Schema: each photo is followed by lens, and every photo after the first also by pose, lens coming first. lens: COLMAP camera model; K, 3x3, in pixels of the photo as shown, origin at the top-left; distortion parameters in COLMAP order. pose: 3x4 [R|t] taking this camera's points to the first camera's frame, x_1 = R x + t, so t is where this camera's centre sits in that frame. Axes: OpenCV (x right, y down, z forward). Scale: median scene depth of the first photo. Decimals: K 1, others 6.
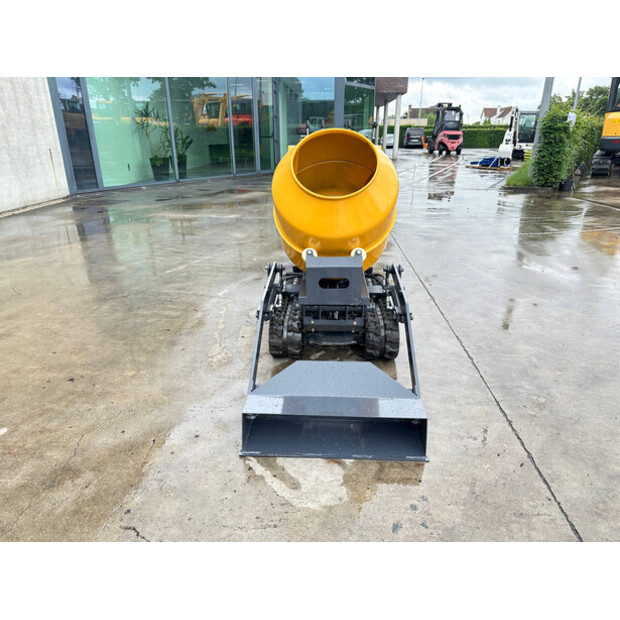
lens RADIAL K [[438.3, 0, 309.8], [0, 438.3, 310.8], [0, 0, 1]] dist [0.040296, -0.050242]
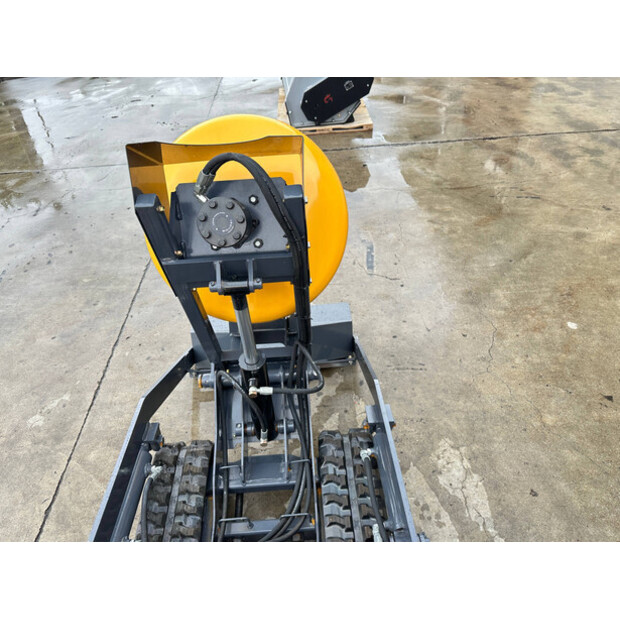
lens RADIAL K [[432.9, 0, 310.6], [0, 432.9, 310.6], [0, 0, 1]] dist [0.002702, -0.008794]
pose [[-0.993890, 0.100538, -0.045549, 0.002722], [0.004782, 0.451511, 0.892253, -0.651954], [0.110271, 0.886583, -0.449233, 1.255970]]
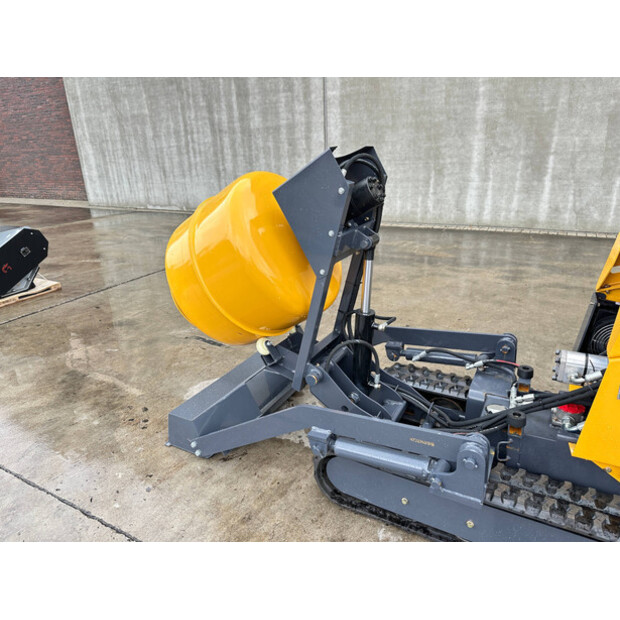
lens RADIAL K [[438.3, 0, 308.3], [0, 438.3, 308.9], [0, 0, 1]] dist [0.040296, -0.050242]
pose [[-0.444598, 0.327458, -0.833729, 0.755033], [-0.302650, 0.821124, 0.483900, -0.481436], [0.843051, 0.467469, -0.265965, 1.177037]]
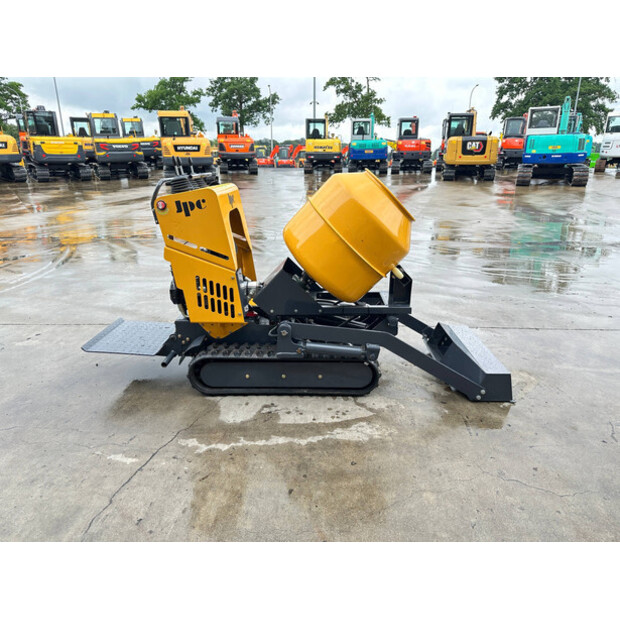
lens RADIAL K [[438.3, 0, 315.3], [0, 438.3, 304.4], [0, 0, 1]] dist [0.040296, -0.050242]
pose [[-0.034519, -0.307599, 0.950890, -1.116937], [0.370891, 0.879569, 0.297992, -0.477300], [-0.928035, 0.362962, 0.083724, 1.122104]]
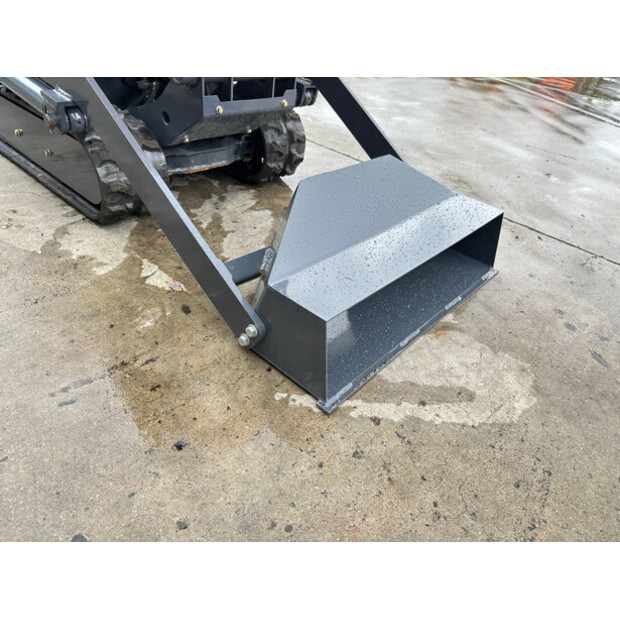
lens RADIAL K [[438.3, 0, 315.0], [0, 438.3, 314.7], [0, 0, 1]] dist [0.040296, -0.050242]
pose [[0.620325, -0.405572, 0.671349, -0.344198], [0.174393, 0.905828, 0.386085, 0.062572], [-0.764712, -0.122420, 0.632637, 0.625803]]
